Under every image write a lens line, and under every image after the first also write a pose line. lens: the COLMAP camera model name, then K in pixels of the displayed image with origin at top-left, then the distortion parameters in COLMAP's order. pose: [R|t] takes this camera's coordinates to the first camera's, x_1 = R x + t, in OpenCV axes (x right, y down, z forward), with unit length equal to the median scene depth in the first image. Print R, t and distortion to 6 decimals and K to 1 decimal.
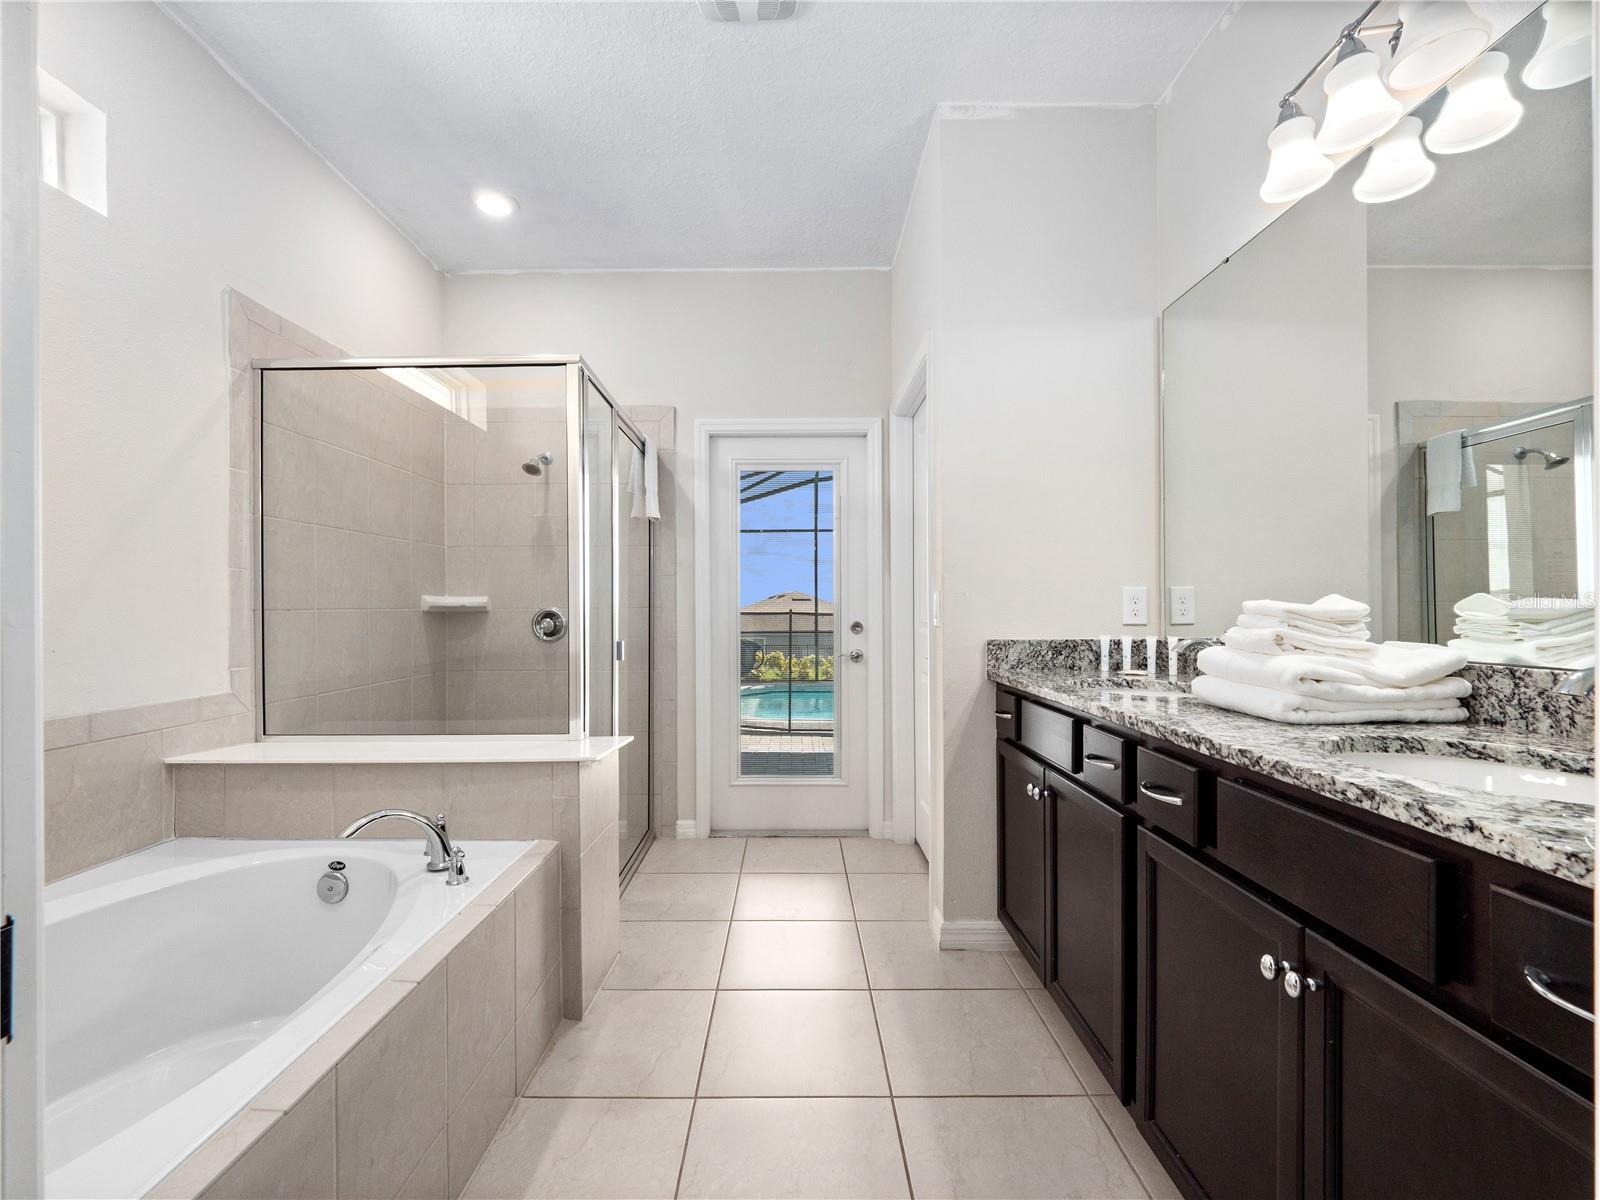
lens RADIAL K [[686.0, 0, 792.9], [0, 686.0, 601.6], [0, 0, 1]] dist [0.004718, -0.007470]
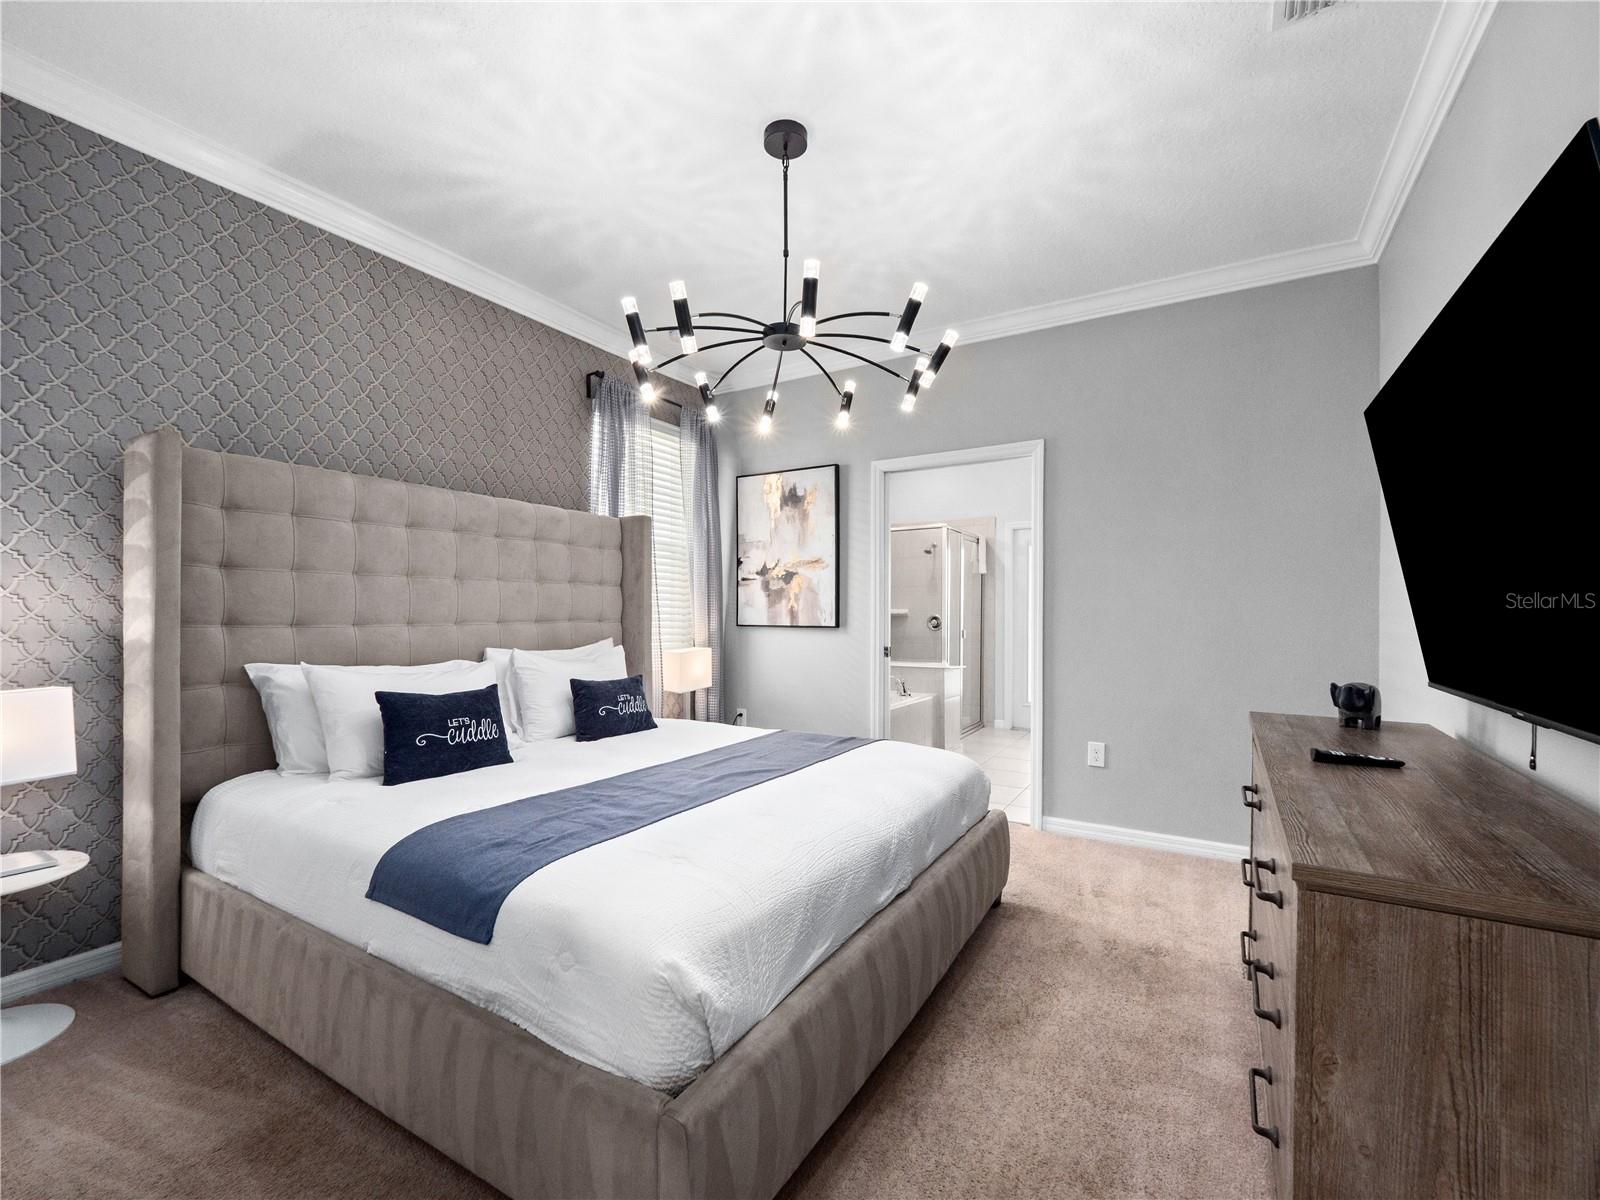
lens RADIAL K [[686.0, 0, 793.9], [0, 686.0, 605.1], [0, 0, 1]] dist [0.004718, -0.007470]
pose [[0.859610, 0.005391, -0.510922, 0.371011], [-0.006394, 0.999980, -0.000206, -0.018163], [0.510910, 0.003444, 0.859627, -1.096071]]
